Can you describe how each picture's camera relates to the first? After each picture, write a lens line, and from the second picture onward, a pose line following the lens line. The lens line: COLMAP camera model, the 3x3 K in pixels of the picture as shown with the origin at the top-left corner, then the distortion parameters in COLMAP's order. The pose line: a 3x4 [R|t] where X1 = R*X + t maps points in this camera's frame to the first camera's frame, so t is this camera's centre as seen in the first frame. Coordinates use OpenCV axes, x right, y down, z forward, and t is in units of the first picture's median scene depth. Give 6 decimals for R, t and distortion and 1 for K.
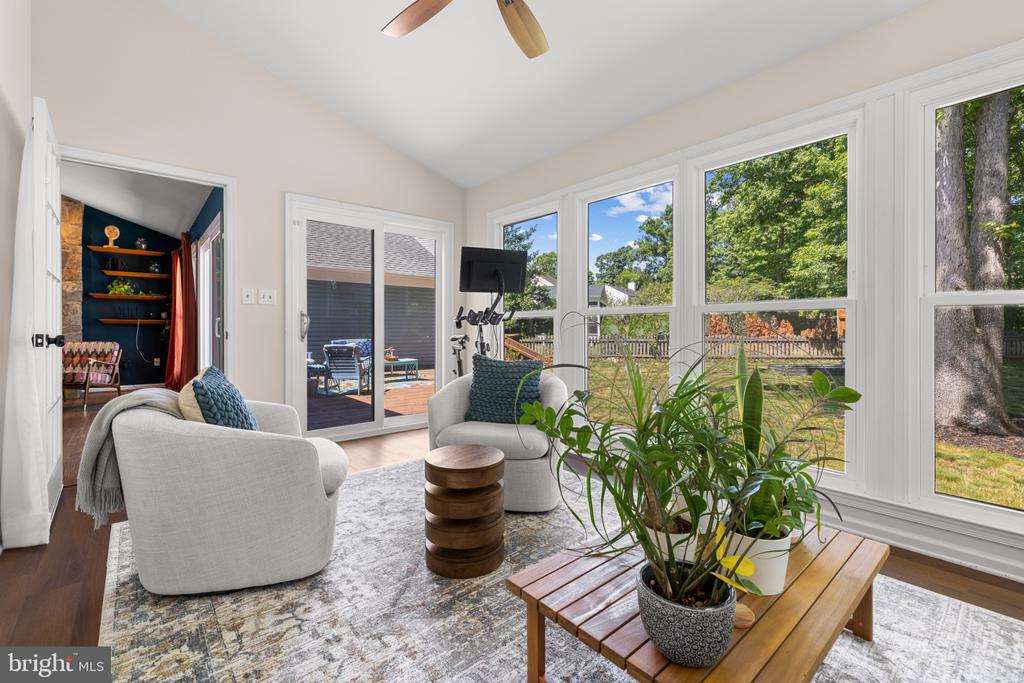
lens RADIAL K [[442.0, 0, 512.2], [0, 442.0, 328.0], [0, 0, 1]] dist [0.000873, 0.000448]
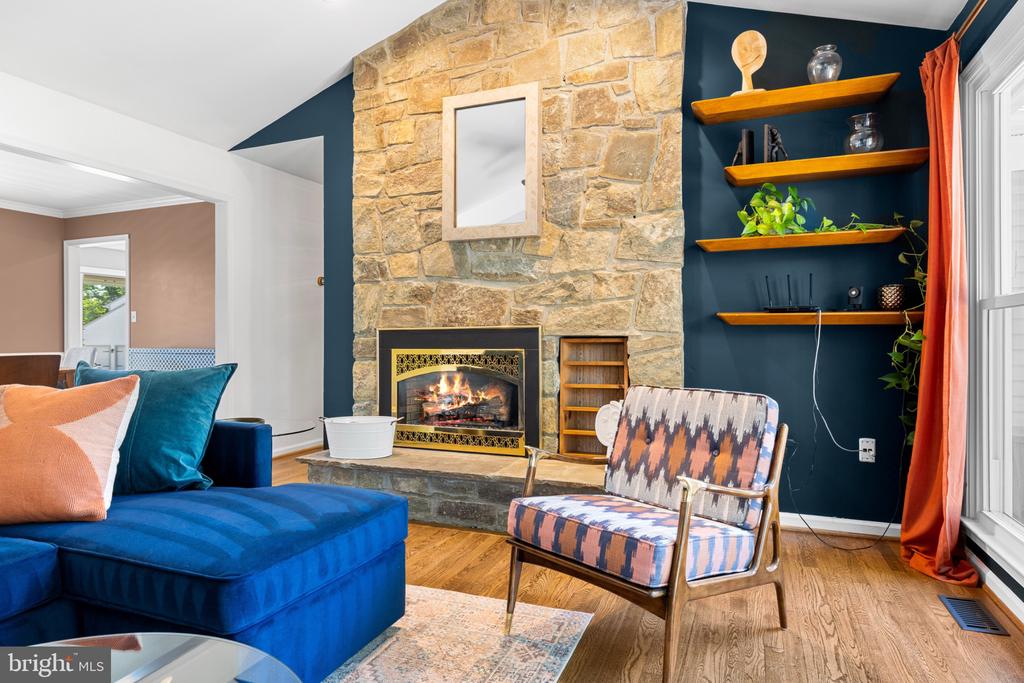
lens RADIAL K [[593.9, 0, 511.1], [0, 593.9, 337.9], [0, 0, 1]] dist [0.010741, -0.000527]
pose [[0.459623, -0.003756, -0.888106, -0.592348], [0.002483, 0.999993, -0.002945, -0.000064], [0.888111, -0.000851, 0.459629, 0.638543]]
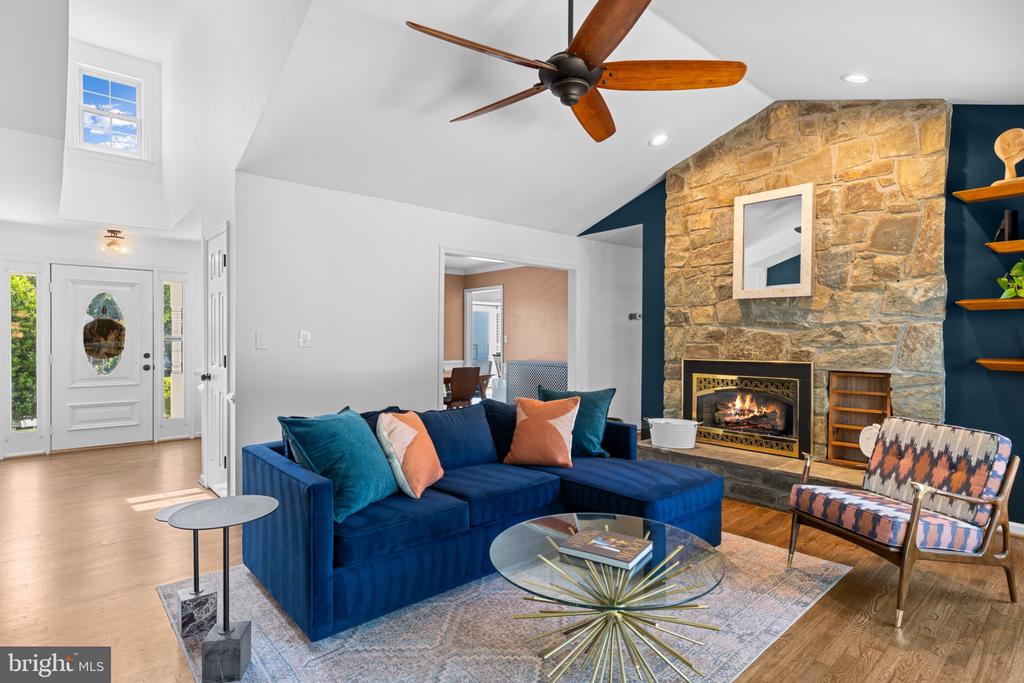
lens RADIAL K [[525.1, 0, 515.0], [0, 525.1, 342.7], [0, 0, 1]] dist [0.003624, -0.001365]
pose [[0.018844, 0.008196, -0.999789, -0.432951], [-0.003774, 0.999960, 0.008126, -0.038531], [0.999815, 0.003620, 0.018874, 0.539842]]
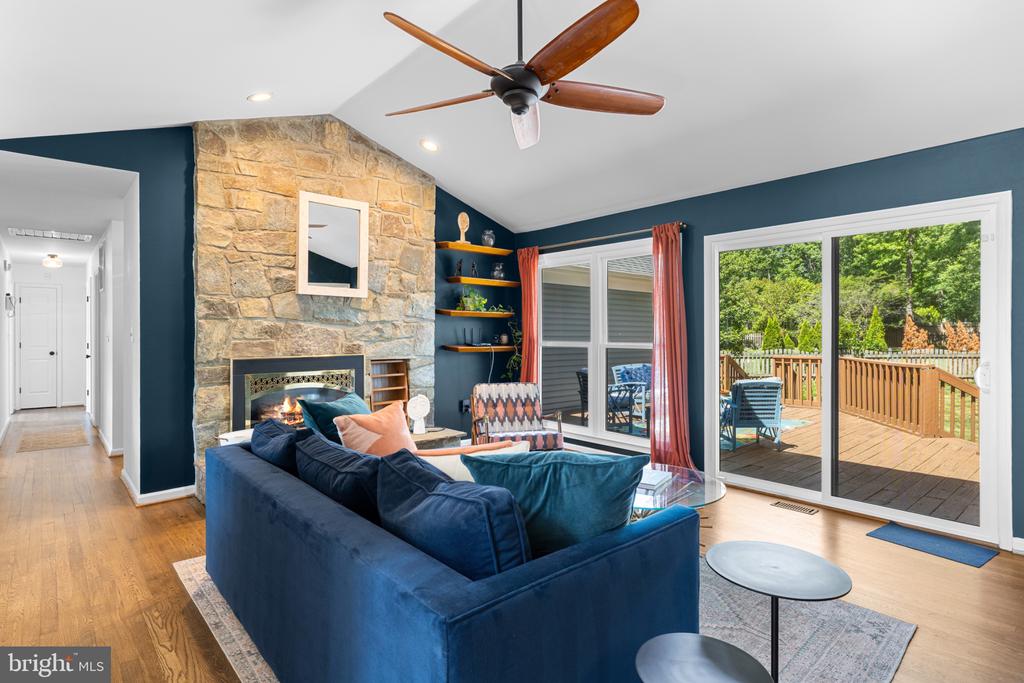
lens RADIAL K [[525.1, 0, 510.2], [0, 525.1, 338.1], [0, 0, 1]] dist [0.003624, -0.001365]
pose [[0.999917, -0.002385, 0.012659, -0.844323], [0.002302, 0.999976, 0.006559, -0.038179], [-0.012674, -0.006529, 0.999898, 0.169854]]
